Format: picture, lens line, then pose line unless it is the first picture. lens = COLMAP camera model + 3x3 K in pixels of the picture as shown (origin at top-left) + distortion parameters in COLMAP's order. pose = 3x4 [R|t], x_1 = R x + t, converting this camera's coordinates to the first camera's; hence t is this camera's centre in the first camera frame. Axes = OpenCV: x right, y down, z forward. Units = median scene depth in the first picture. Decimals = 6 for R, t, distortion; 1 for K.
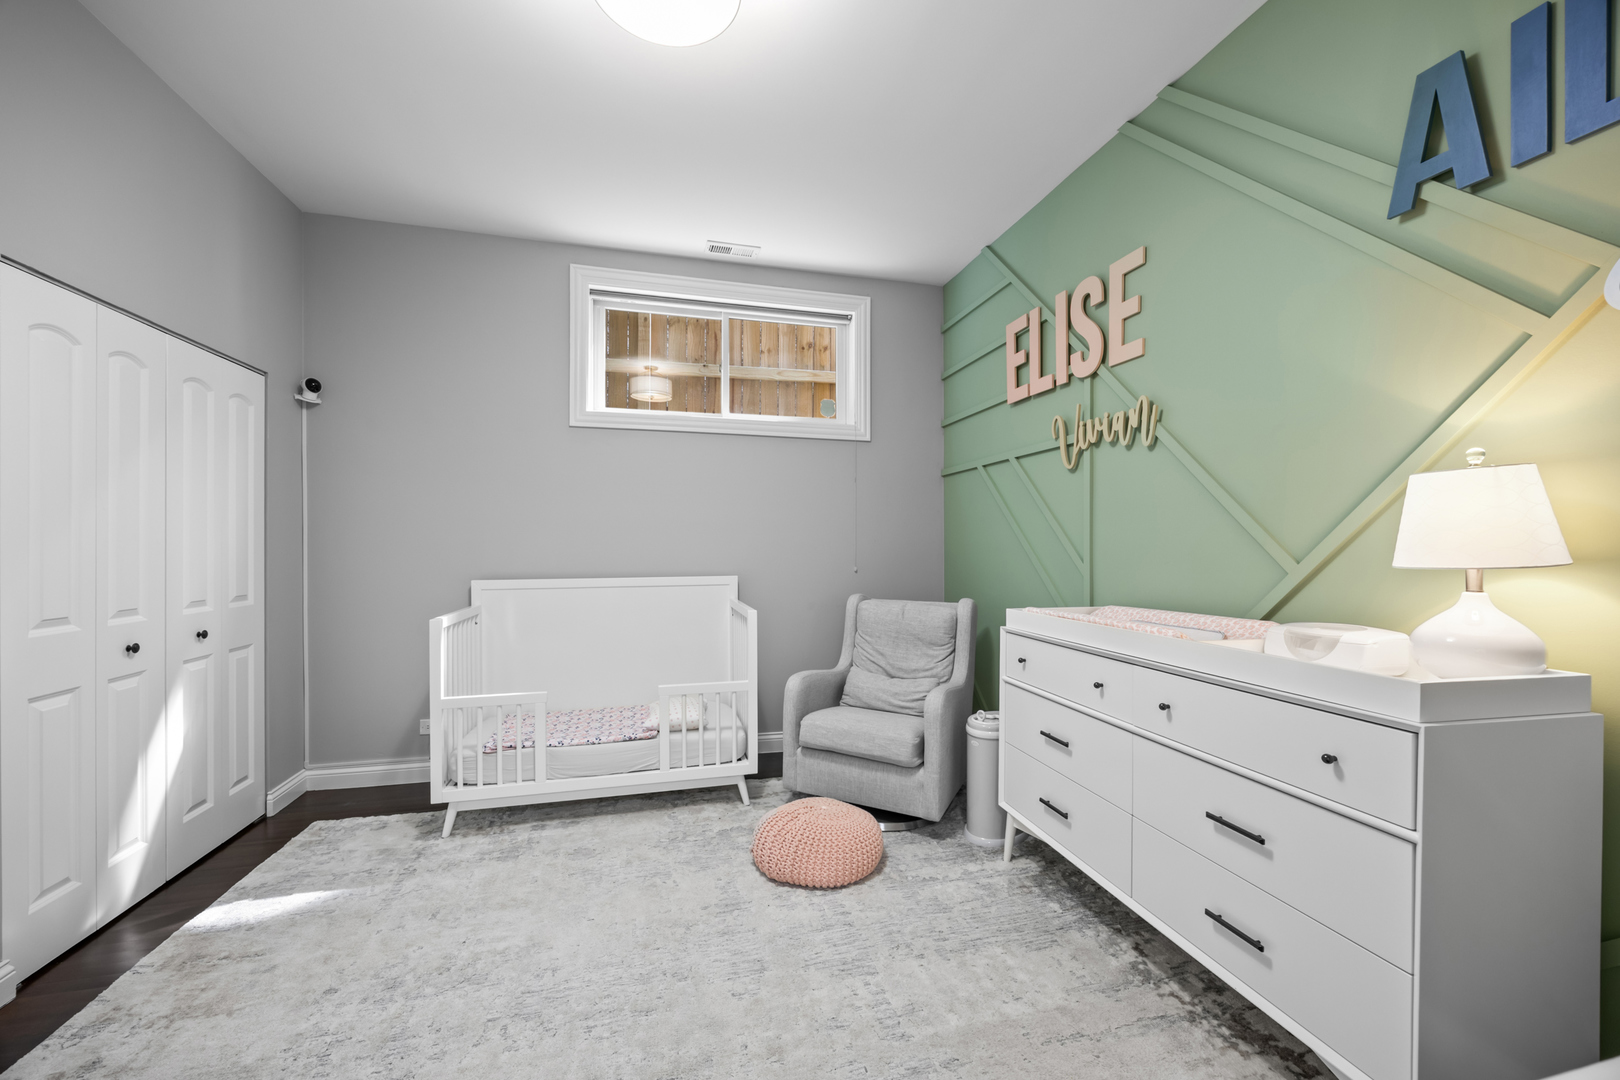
lens RADIAL K [[626.1, 0, 807.2], [0, 626.1, 549.1], [0, 0, 1]] dist [0.002752, -0.000343]
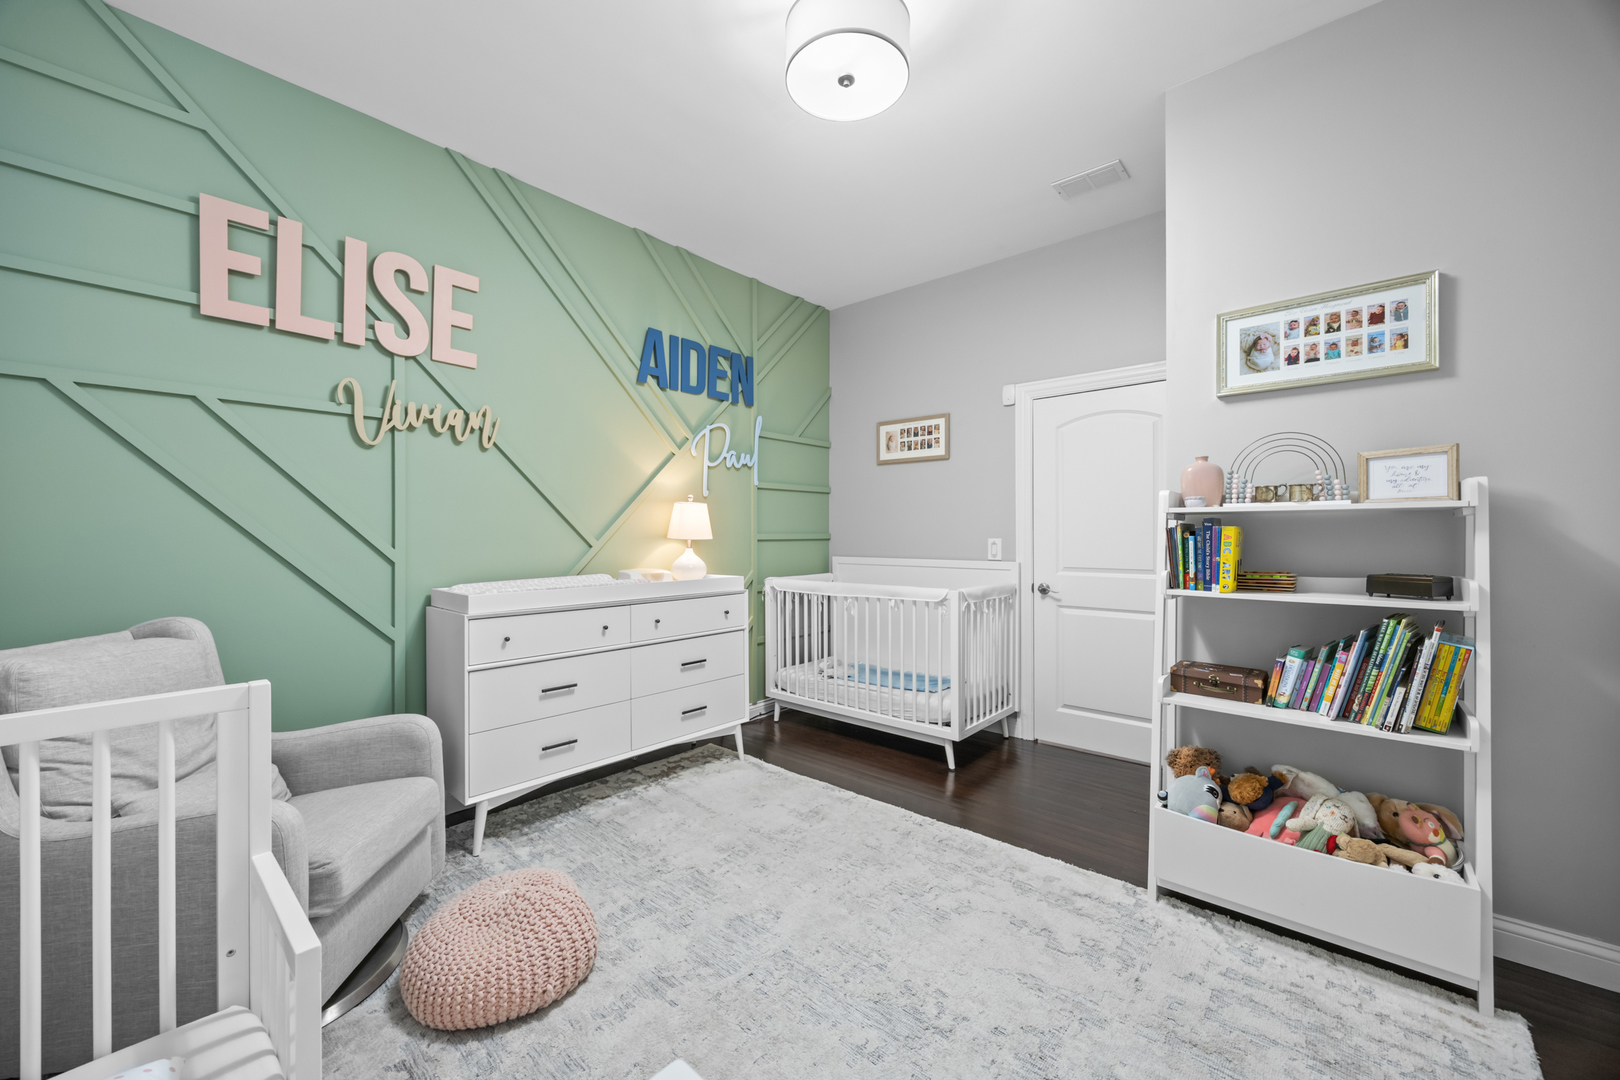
lens RADIAL K [[626.1, 0, 807.3], [0, 626.1, 534.3], [0, 0, 1]] dist [0.002752, -0.000343]
pose [[-0.570964, -0.002060, 0.820973, -0.786985], [0.002357, 0.999989, 0.004149, -0.000516], [-0.820972, 0.004304, -0.570953, 1.159623]]
